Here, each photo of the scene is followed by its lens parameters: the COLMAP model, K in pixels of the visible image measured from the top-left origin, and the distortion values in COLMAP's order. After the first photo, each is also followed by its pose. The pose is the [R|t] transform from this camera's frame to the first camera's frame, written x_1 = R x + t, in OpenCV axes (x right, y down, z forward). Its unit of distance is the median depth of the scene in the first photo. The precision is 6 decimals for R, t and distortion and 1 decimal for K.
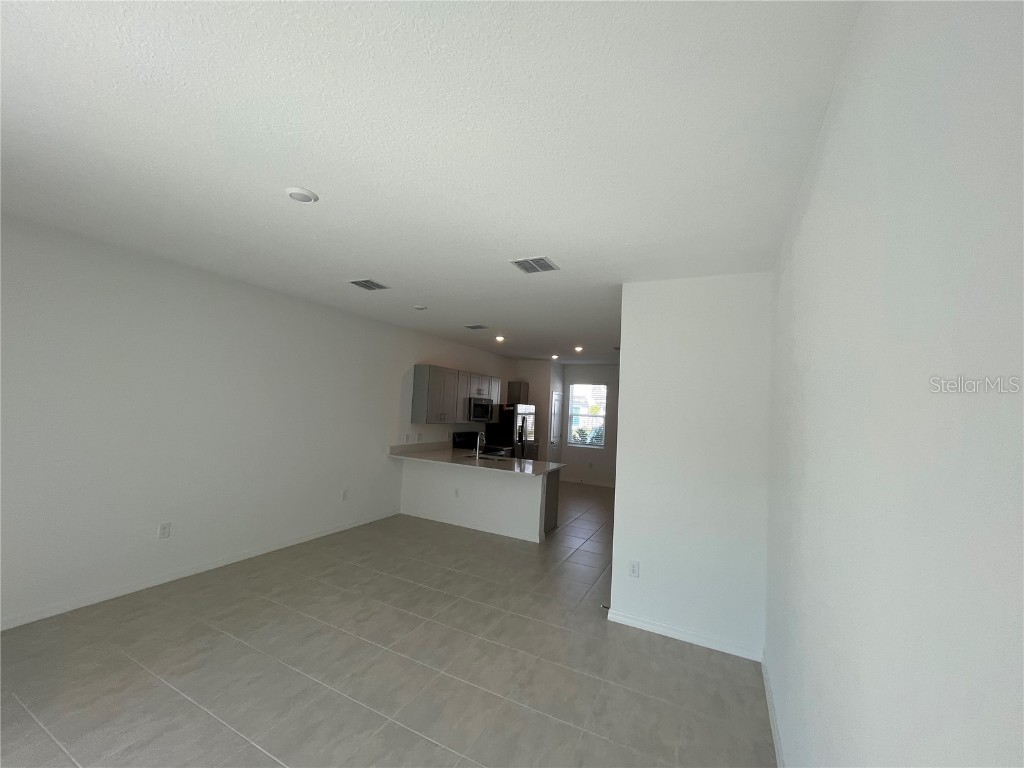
lens RADIAL K [[412.5, 0, 507.7], [0, 412.5, 388.0], [0, 0, 1]] dist [-0.007962, 0.000023]
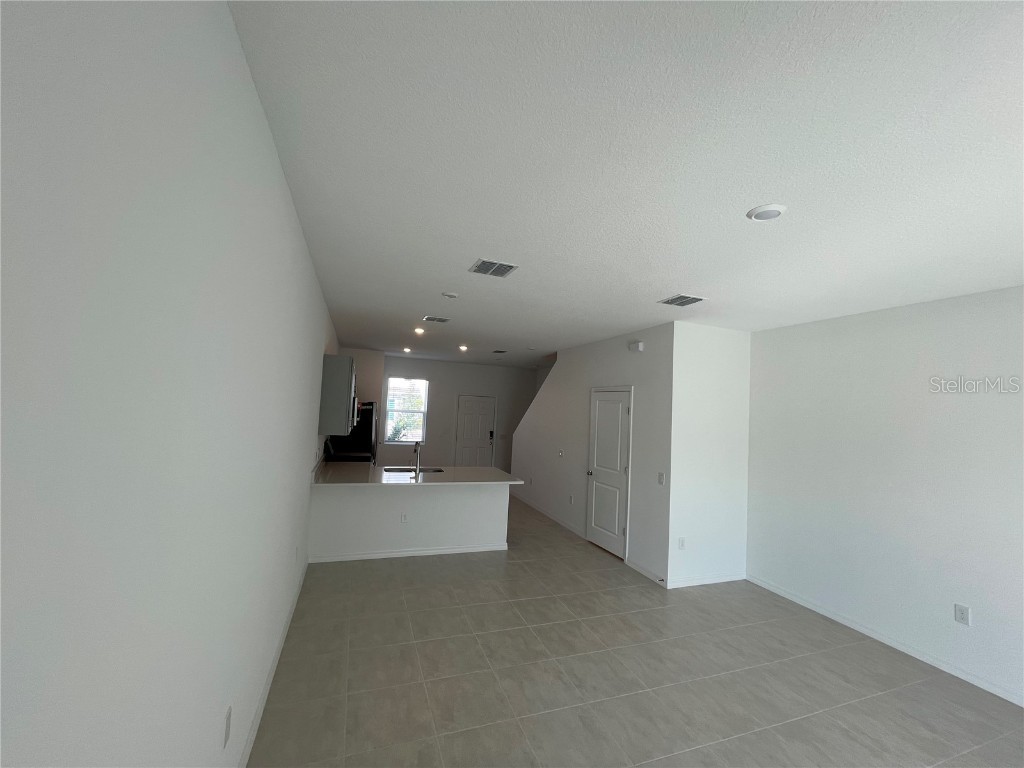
lens RADIAL K [[412.5, 0, 506.6], [0, 412.5, 382.3], [0, 0, 1]] dist [-0.007962, 0.000023]
pose [[0.688561, 0.028886, 0.724603, -0.971991], [-0.047248, 0.998870, 0.005079, -0.046252], [-0.723638, -0.037733, 0.689147, 0.489880]]
